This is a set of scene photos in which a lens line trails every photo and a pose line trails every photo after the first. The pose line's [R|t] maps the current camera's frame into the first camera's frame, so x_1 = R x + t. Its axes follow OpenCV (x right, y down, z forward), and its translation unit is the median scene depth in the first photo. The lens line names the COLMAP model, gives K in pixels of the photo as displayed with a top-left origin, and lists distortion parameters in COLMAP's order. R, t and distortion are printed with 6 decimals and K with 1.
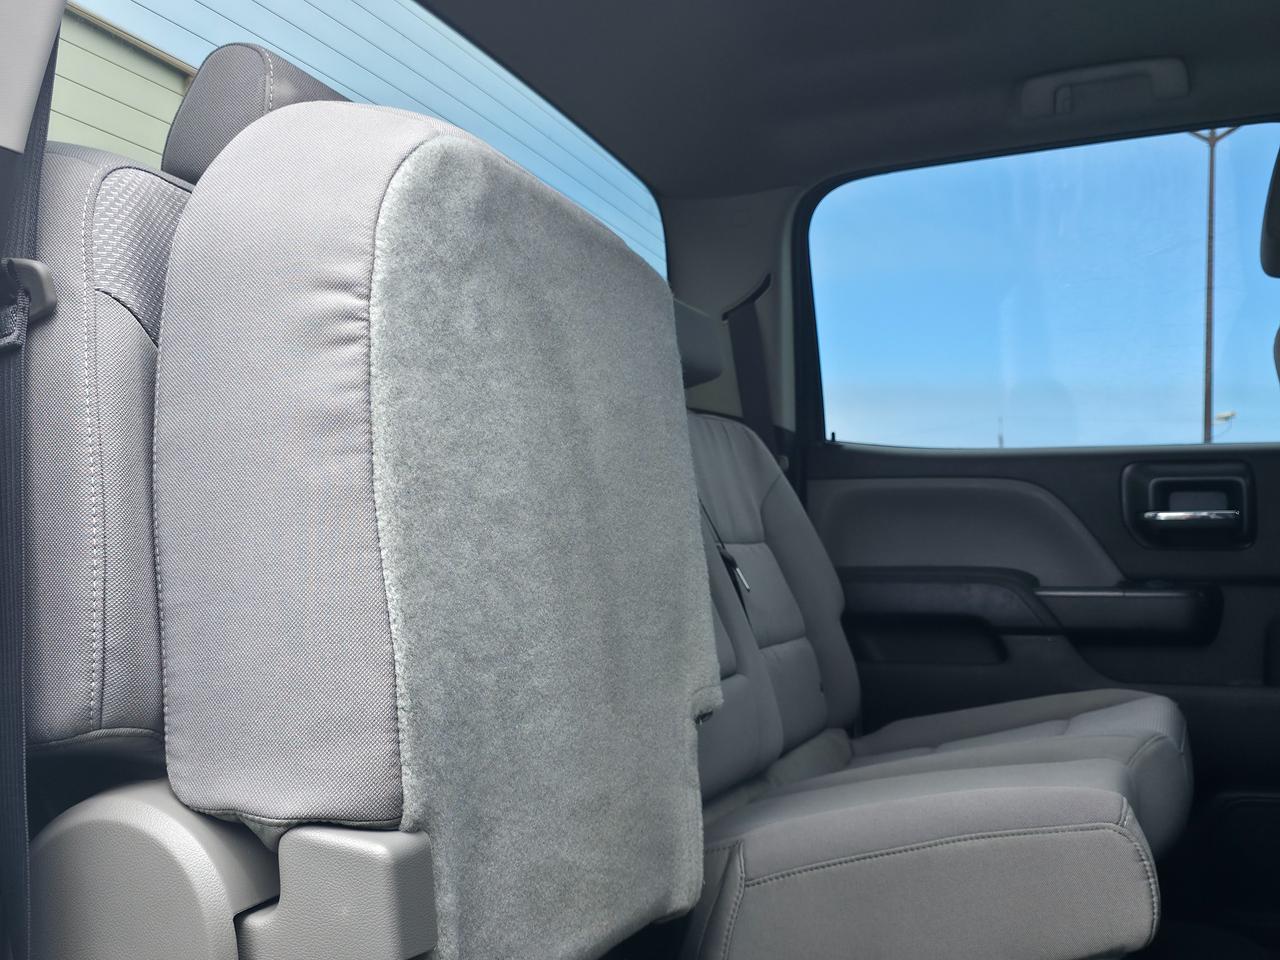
lens RADIAL K [[1297.1, 0, 606.1], [0, 1297.1, 521.0], [0, 0, 1]] dist [0.041604, 0.000000]
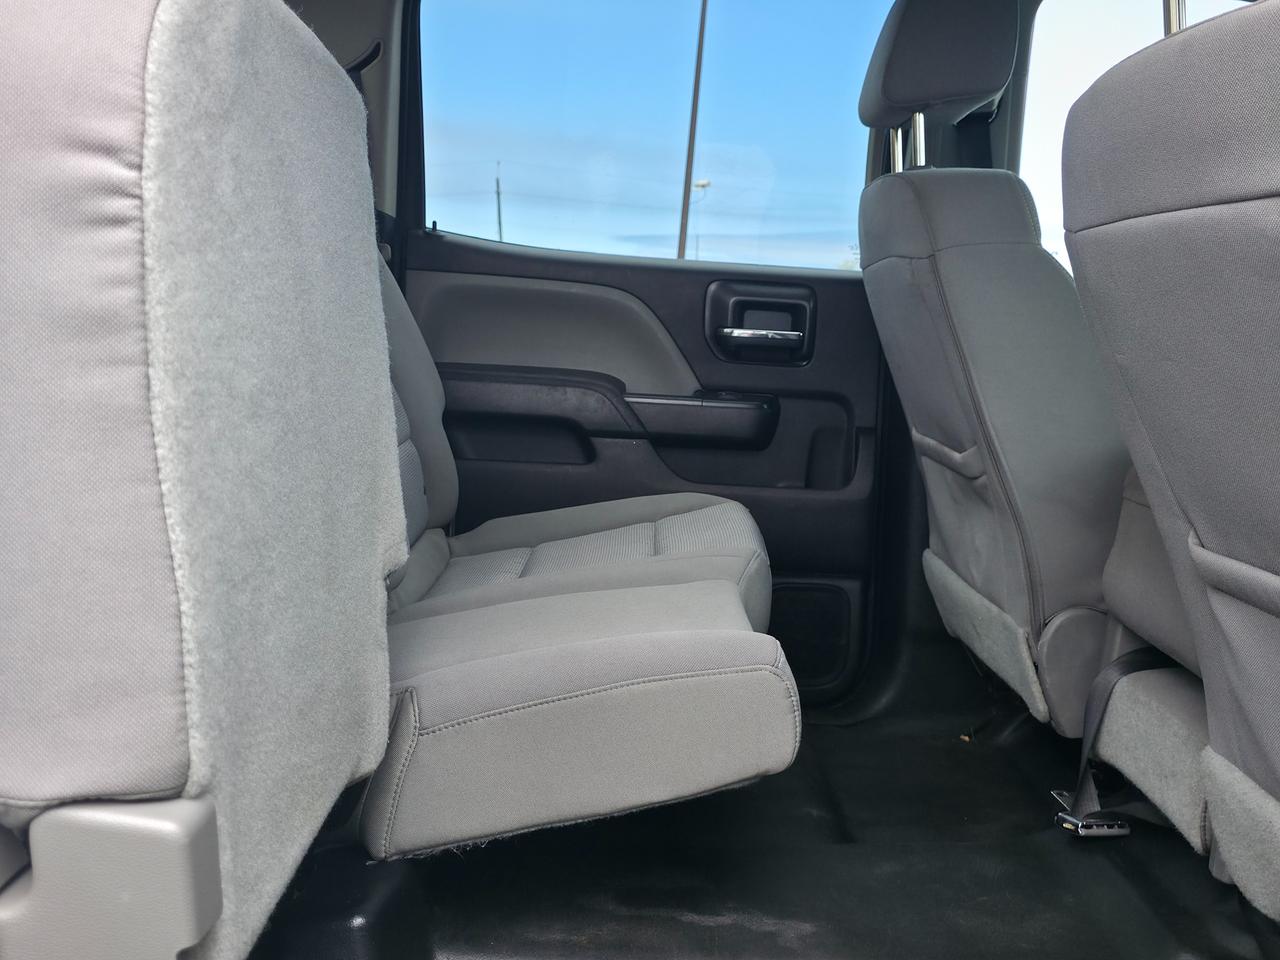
lens RADIAL K [[1297.1, 0, 640.3], [0, 1297.1, 478.7], [0, 0, 1]] dist [0.041604, 0.000000]
pose [[0.908301, -0.003604, 0.418302, -0.172026], [-0.072945, 0.983278, 0.166865, -0.100566], [-0.411908, -0.182076, 0.892849, 0.086353]]
